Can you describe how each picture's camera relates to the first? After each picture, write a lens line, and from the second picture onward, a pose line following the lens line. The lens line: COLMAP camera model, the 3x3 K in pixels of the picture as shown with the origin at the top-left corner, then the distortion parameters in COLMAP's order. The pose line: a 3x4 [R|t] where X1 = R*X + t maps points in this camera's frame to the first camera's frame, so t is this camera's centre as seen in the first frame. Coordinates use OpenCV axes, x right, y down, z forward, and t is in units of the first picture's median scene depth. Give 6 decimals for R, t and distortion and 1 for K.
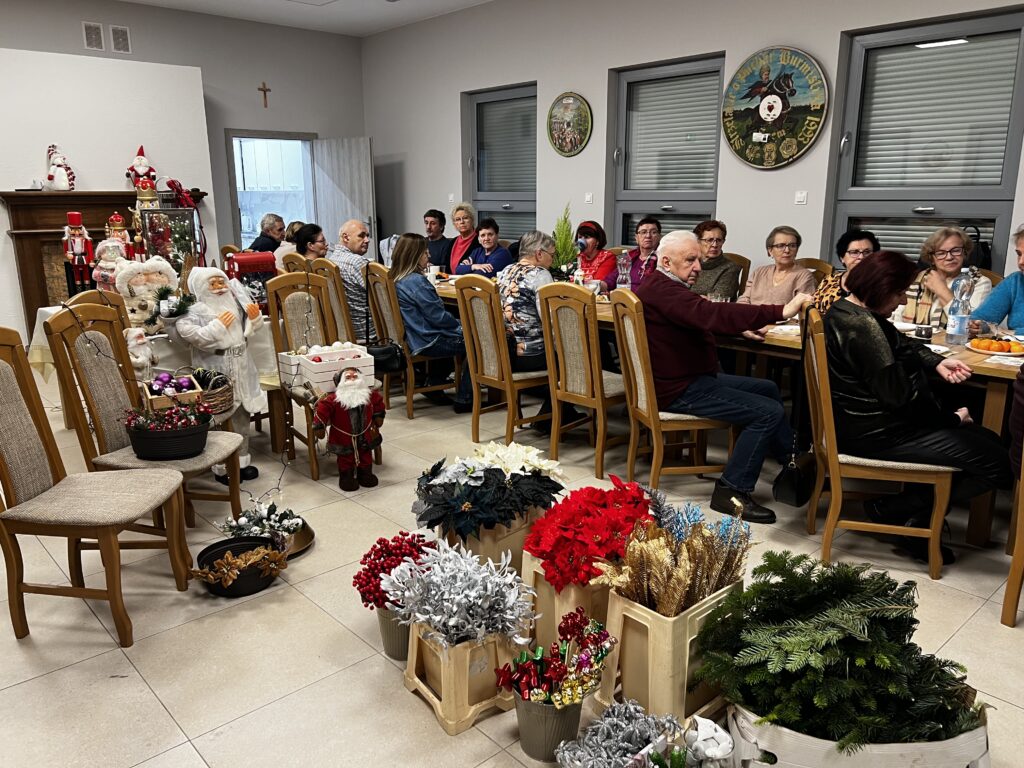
lens RADIAL K [[768.2, 0, 507.1], [0, 768.2, 385.5], [0, 0, 1]] dist [0.051841, -0.059910]
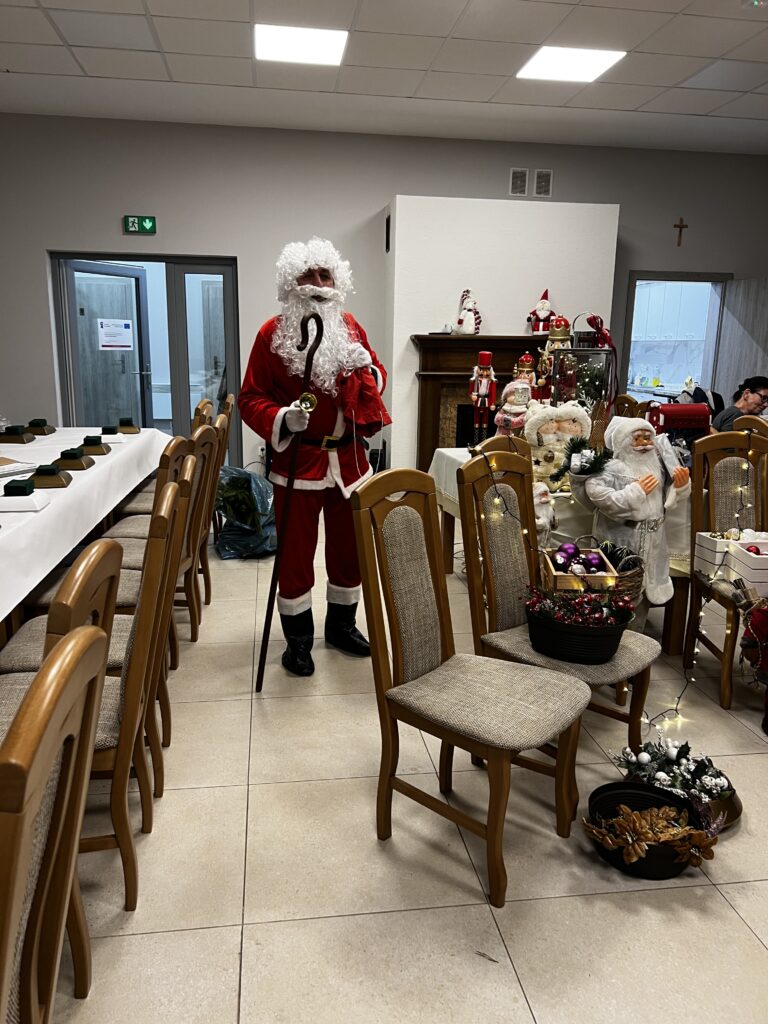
lens RADIAL K [[768.2, 0, 382.5], [0, 768.2, 517.7], [0, 0, 1]] dist [0.051841, -0.059910]
pose [[0.830134, 0.138560, -0.540073, -0.128962], [-0.154551, 0.987857, 0.015885, -0.018503], [0.535716, 0.070282, 0.841468, 0.158380]]
